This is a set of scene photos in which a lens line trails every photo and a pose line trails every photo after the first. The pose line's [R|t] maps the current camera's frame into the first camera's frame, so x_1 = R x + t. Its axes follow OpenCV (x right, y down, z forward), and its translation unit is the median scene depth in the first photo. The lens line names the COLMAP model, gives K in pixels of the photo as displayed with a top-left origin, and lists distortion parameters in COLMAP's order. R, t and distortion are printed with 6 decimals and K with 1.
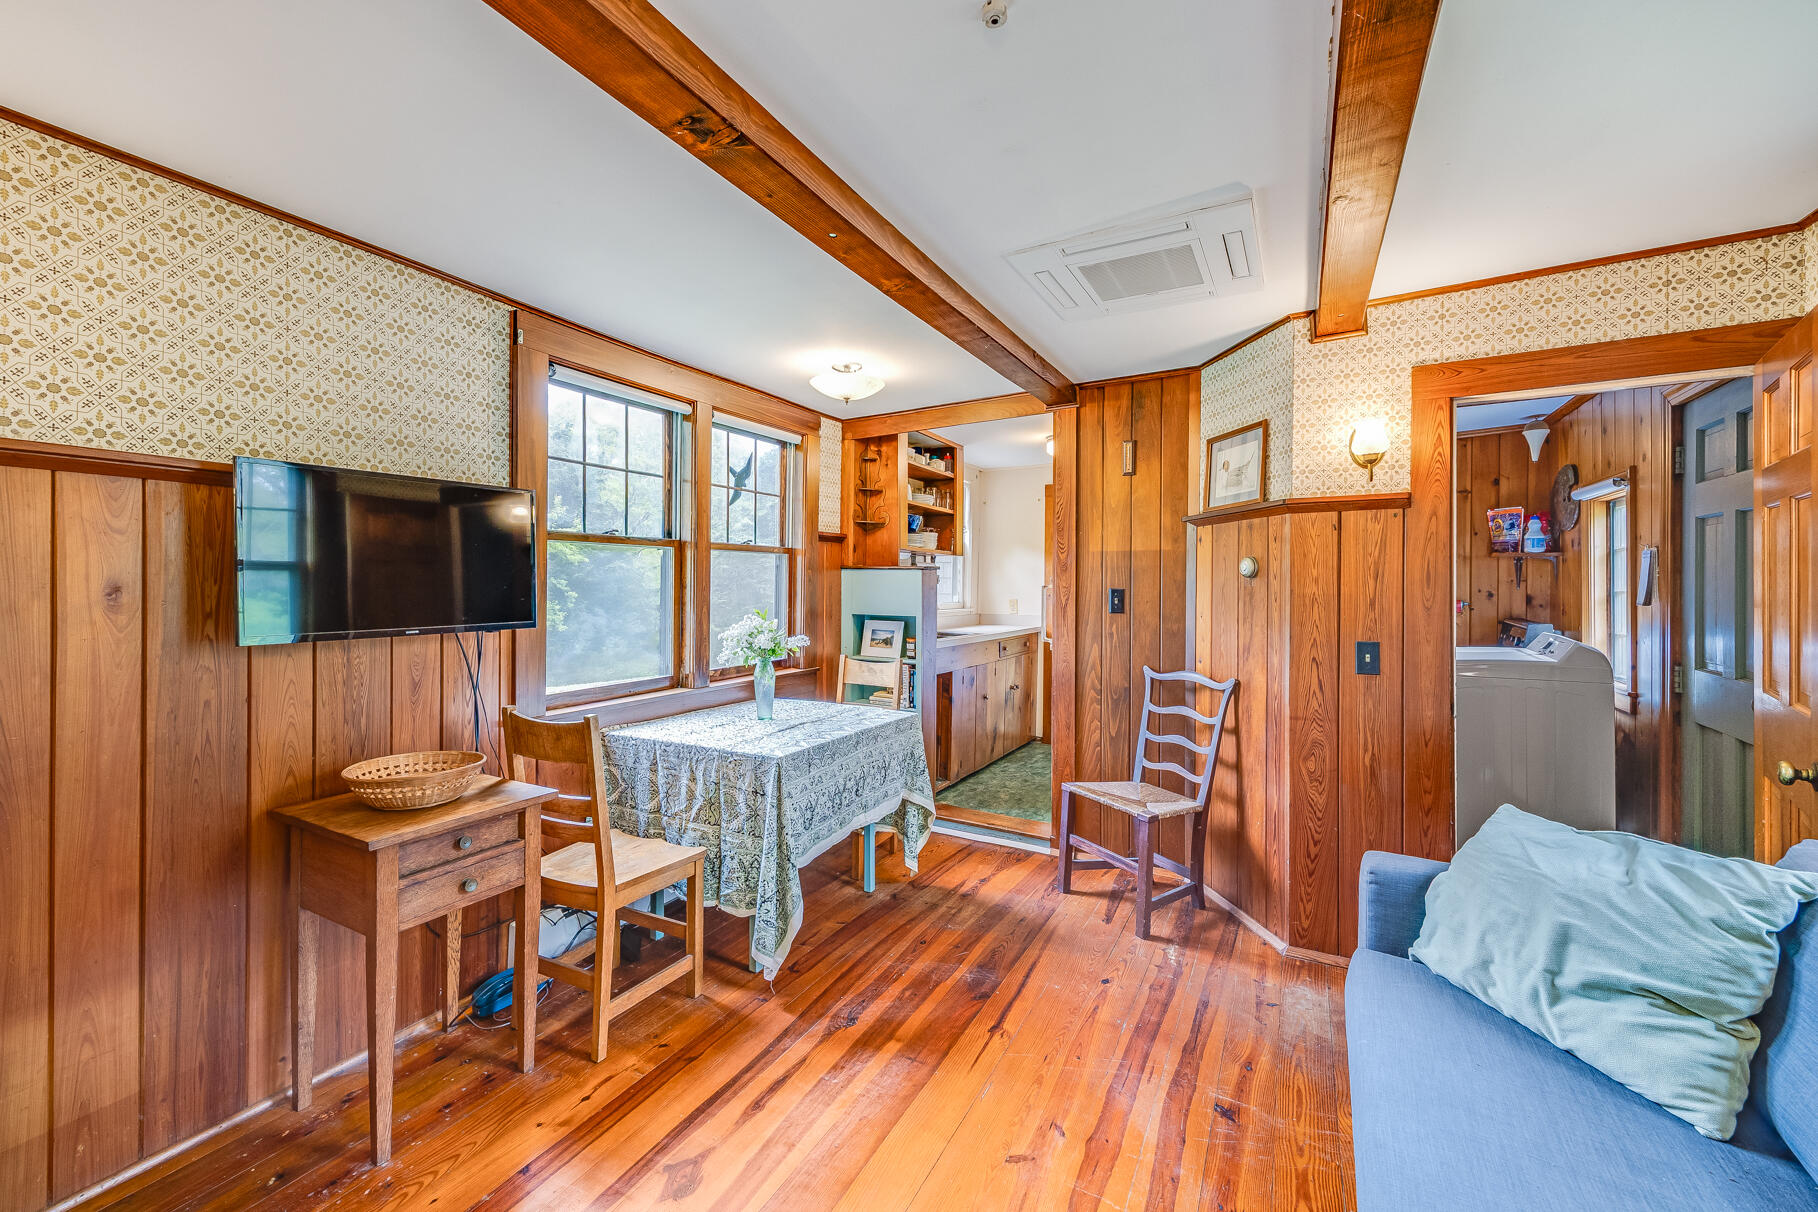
lens RADIAL K [[763.6, 0, 914.0], [0, 763.6, 579.3], [0, 0, 1]] dist [-0.000149, 0.000036]
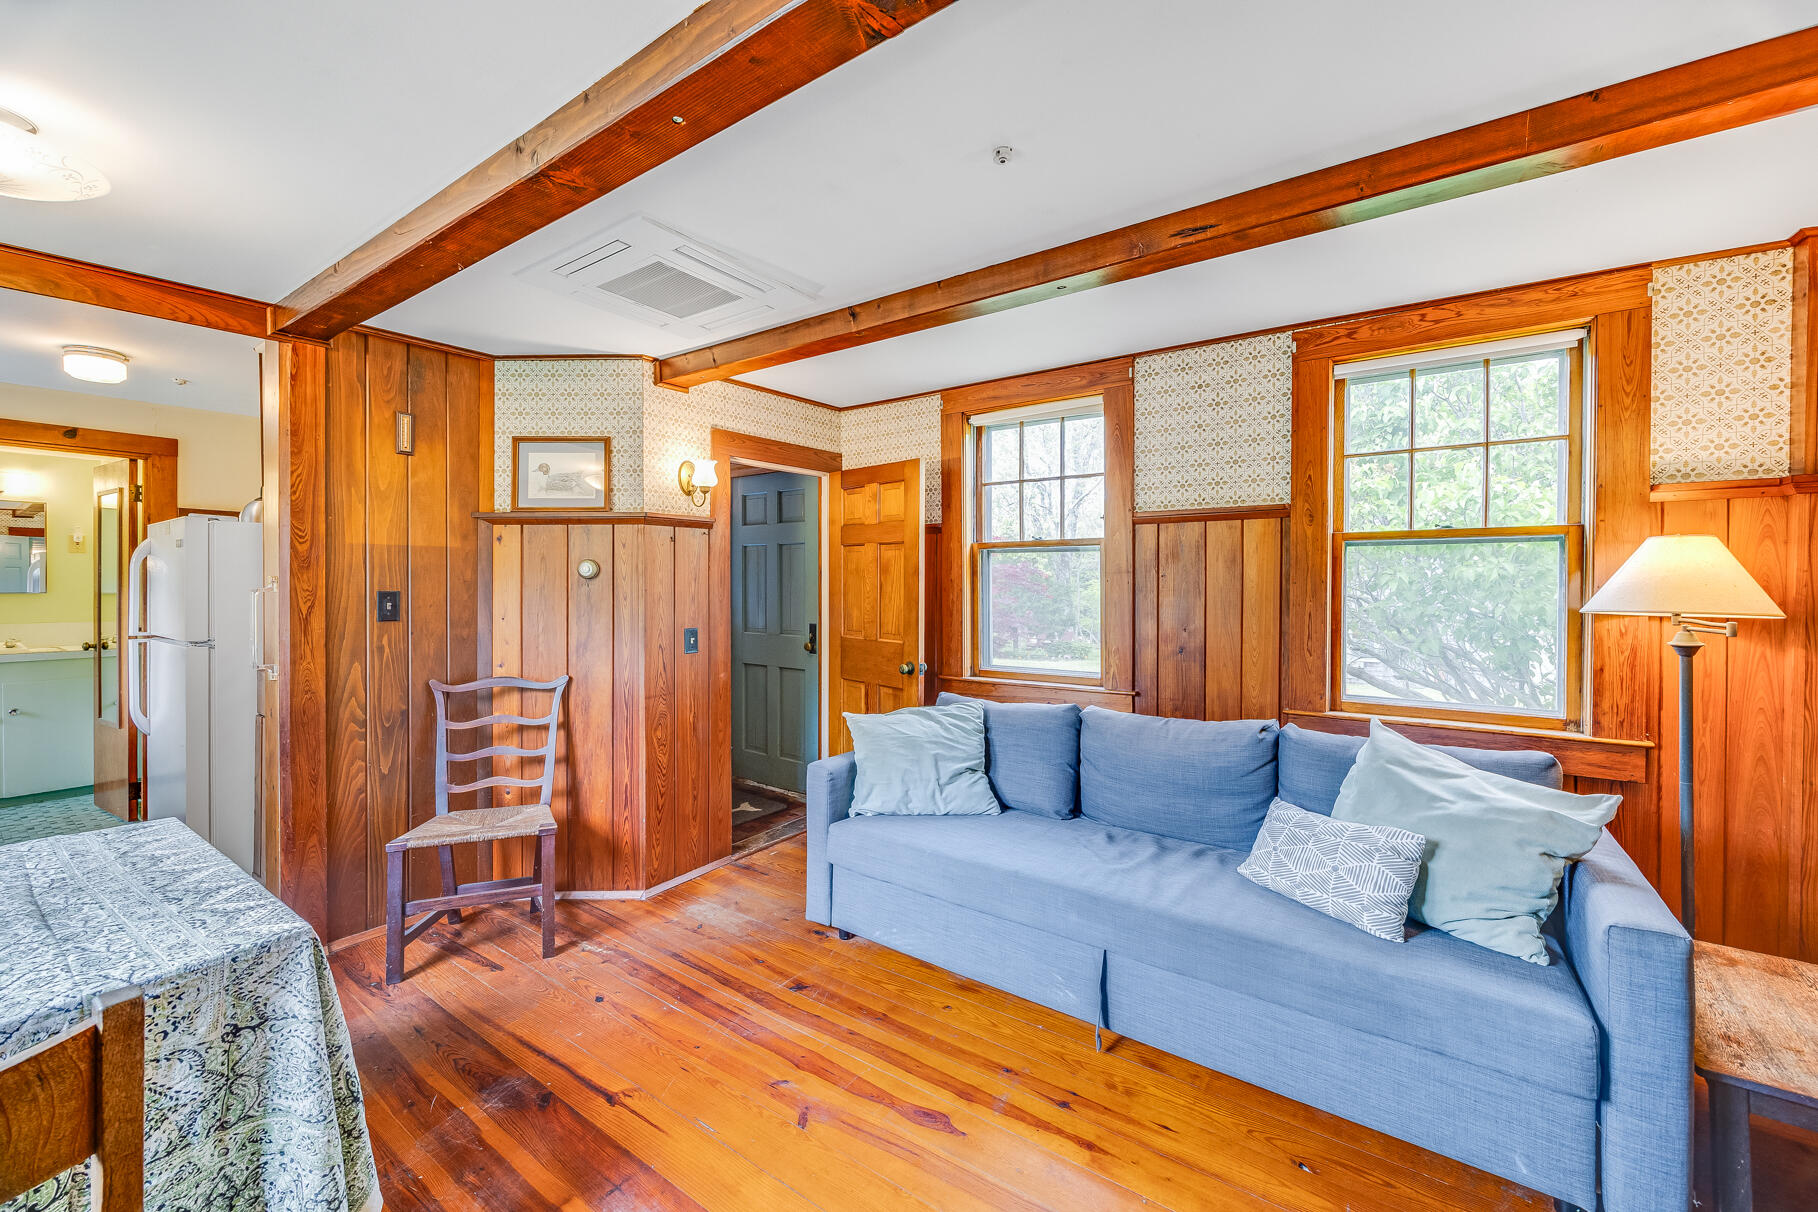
lens RADIAL K [[688.7, 0, 910.0], [0, 688.7, 586.1], [0, 0, 1]] dist [0.000309, -0.000165]
pose [[0.109340, -0.008563, 0.993968, -0.480433], [-0.006113, 0.999938, 0.009287, -0.004021], [-0.993986, -0.007092, 0.109281, 0.441911]]
